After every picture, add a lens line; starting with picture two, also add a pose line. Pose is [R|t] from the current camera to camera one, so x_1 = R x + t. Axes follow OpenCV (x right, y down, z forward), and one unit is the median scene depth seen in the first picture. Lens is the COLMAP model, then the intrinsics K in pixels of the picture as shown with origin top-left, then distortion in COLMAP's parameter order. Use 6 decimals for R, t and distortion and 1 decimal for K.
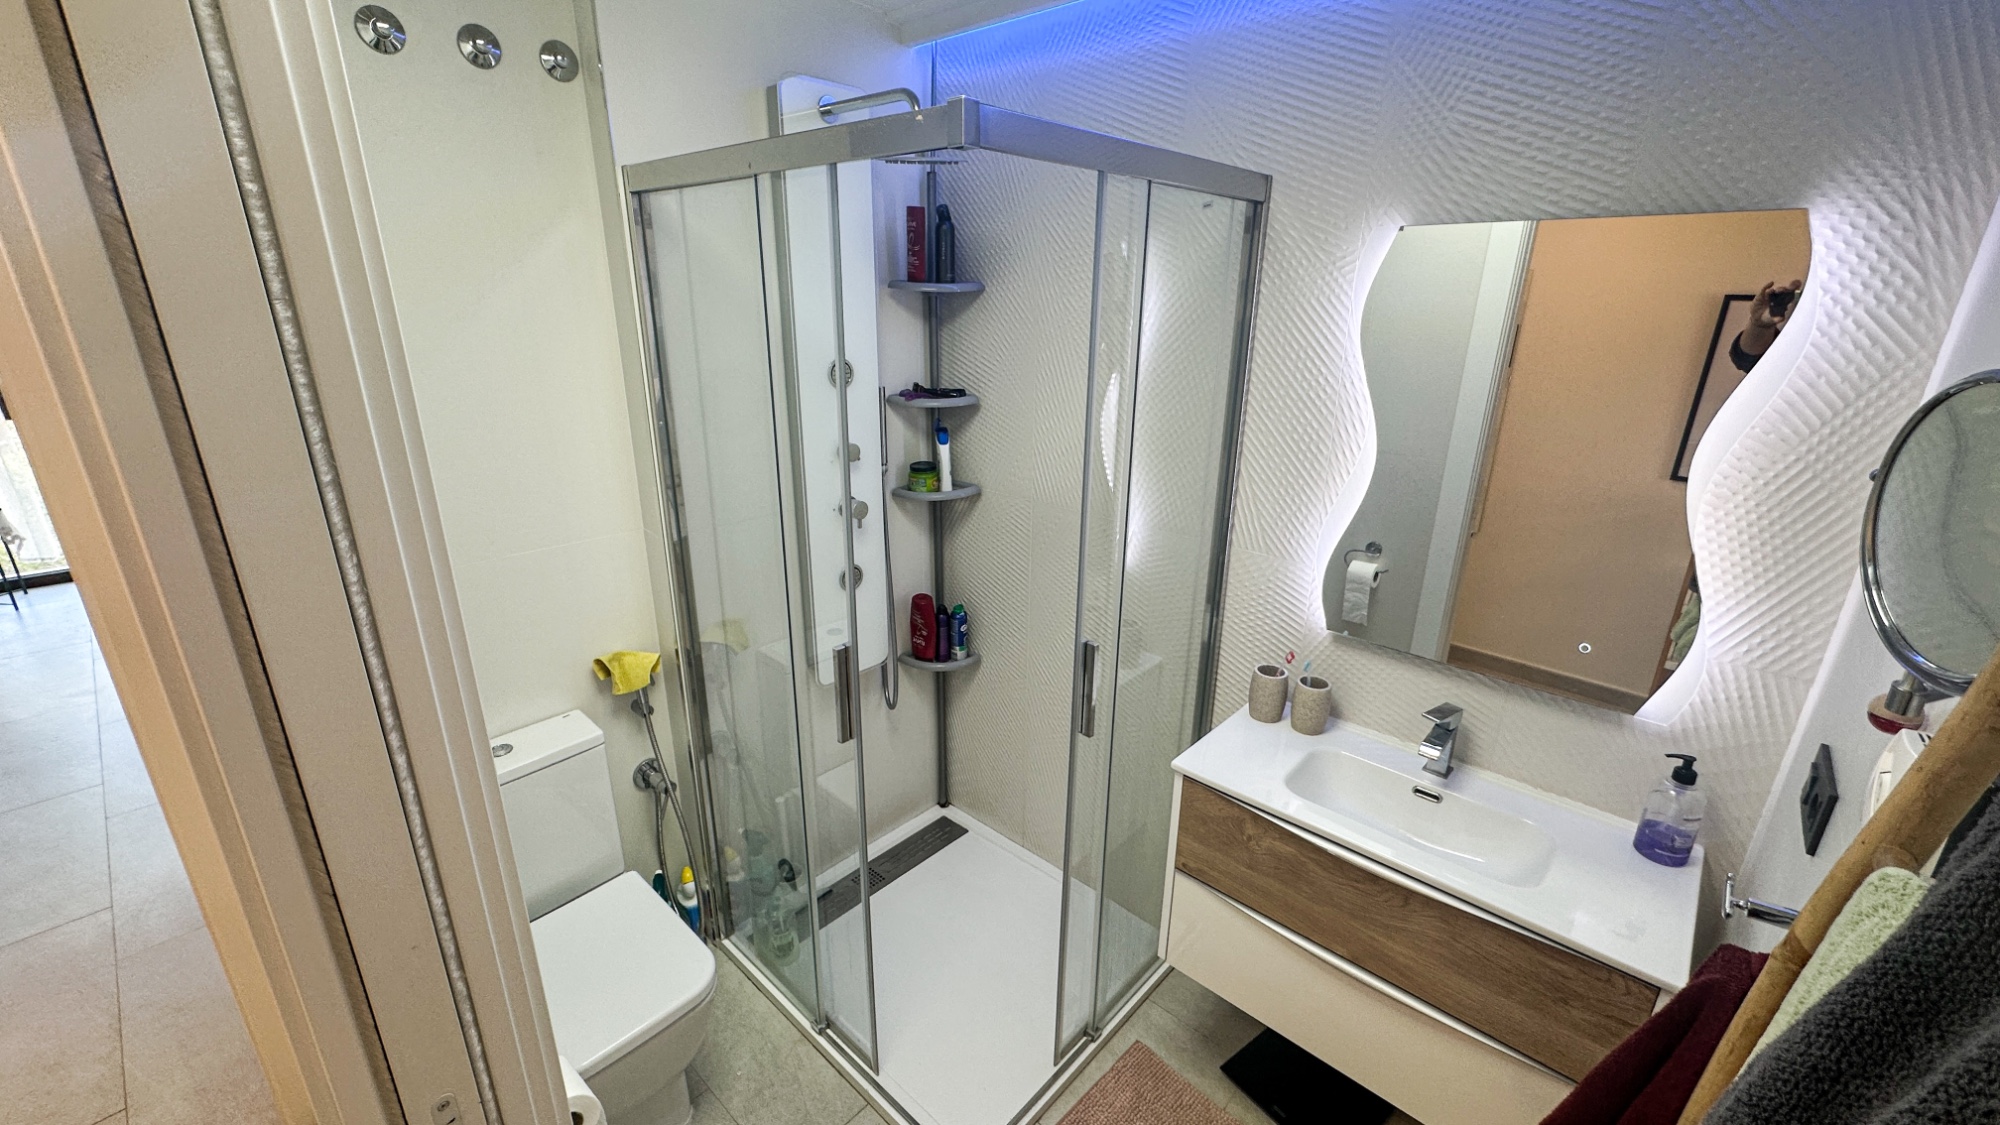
lens RADIAL K [[800.0, 0, 1000.0], [0, 800.0, 562.5], [0, 0, 1]] dist [-0.000653, -0.000413]
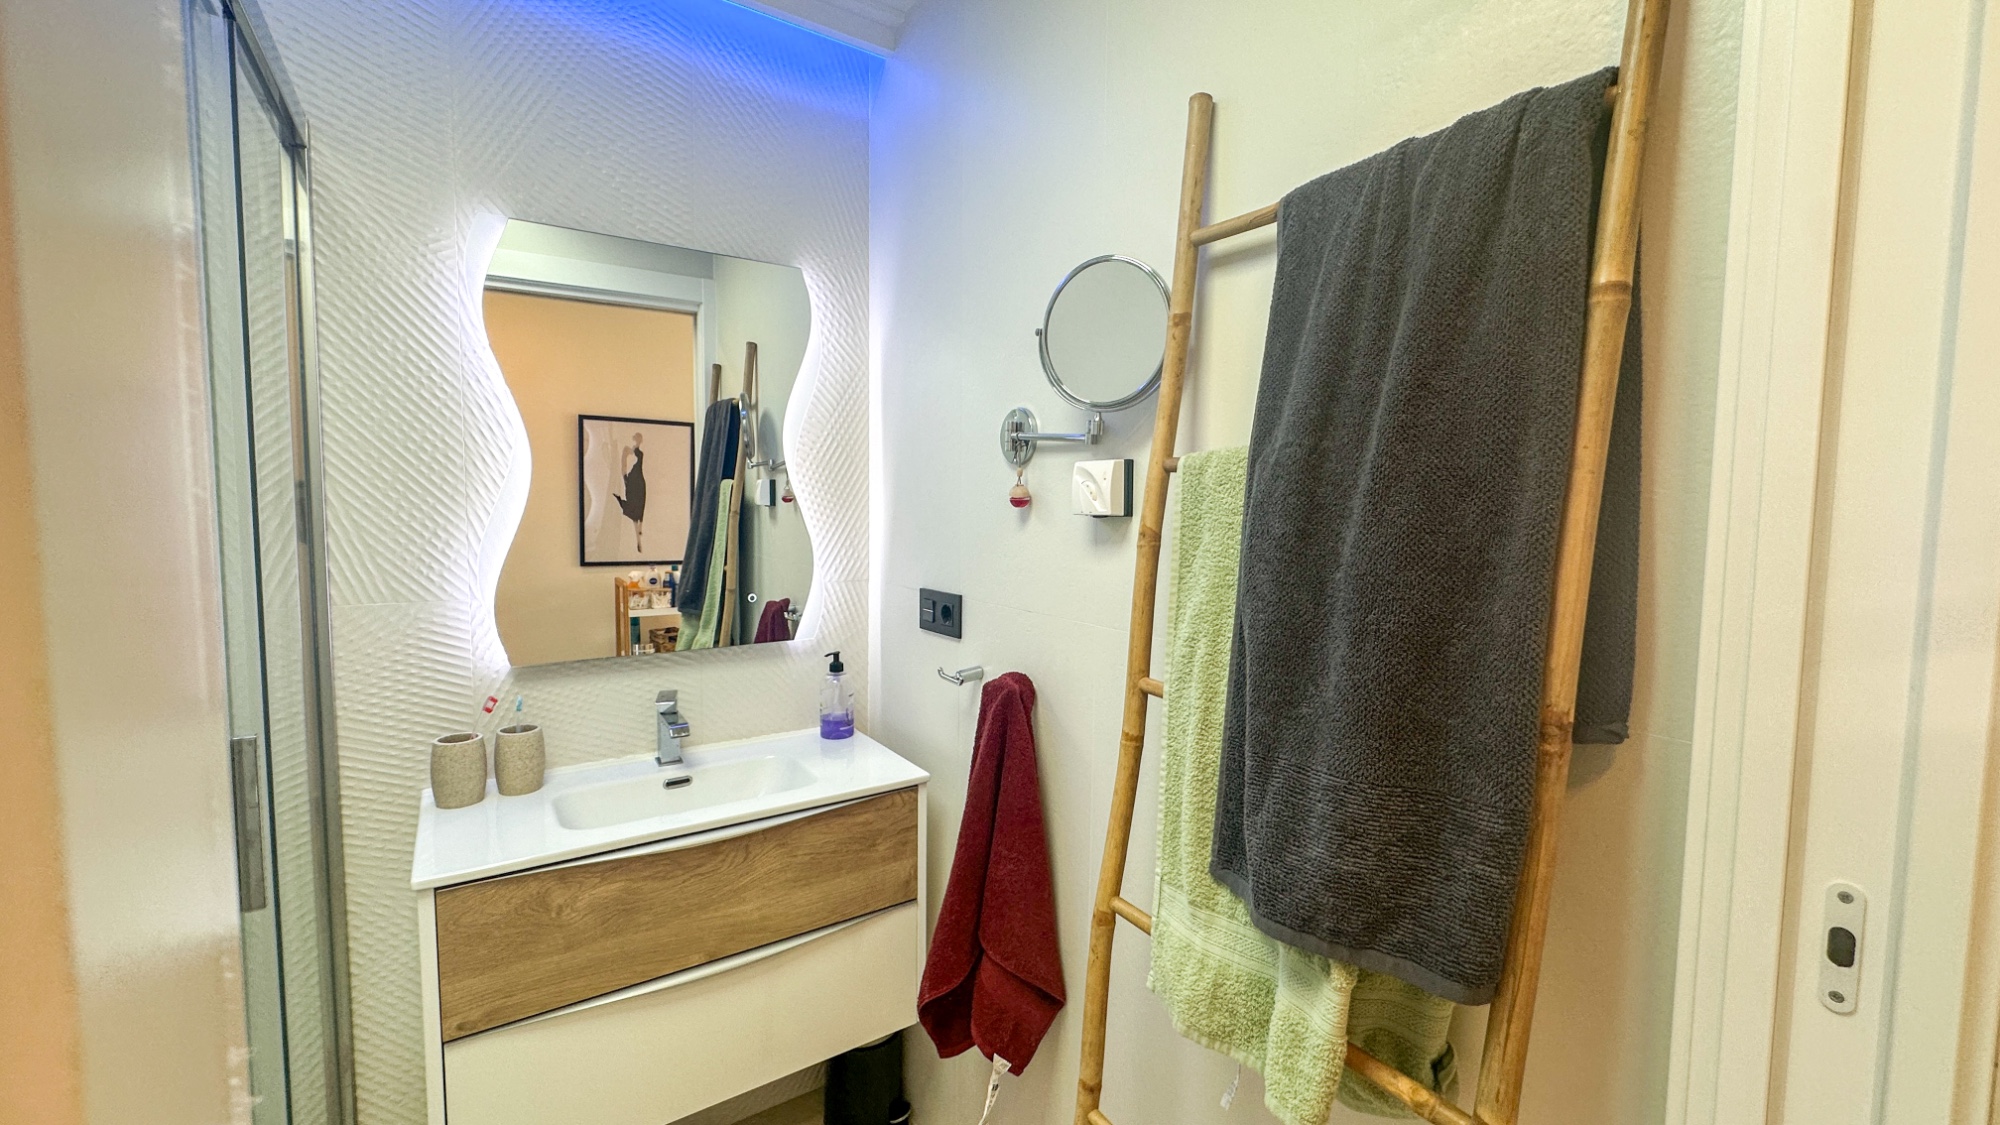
lens RADIAL K [[800.0, 0, 1000.0], [0, 800.0, 562.5], [0, 0, 1]] dist [-0.000653, -0.000413]
pose [[0.223945, -0.079465, 0.971357, -0.318471], [0.309338, 0.950930, 0.006476, 0.146028], [-0.924207, 0.299027, 0.237537, 0.307606]]
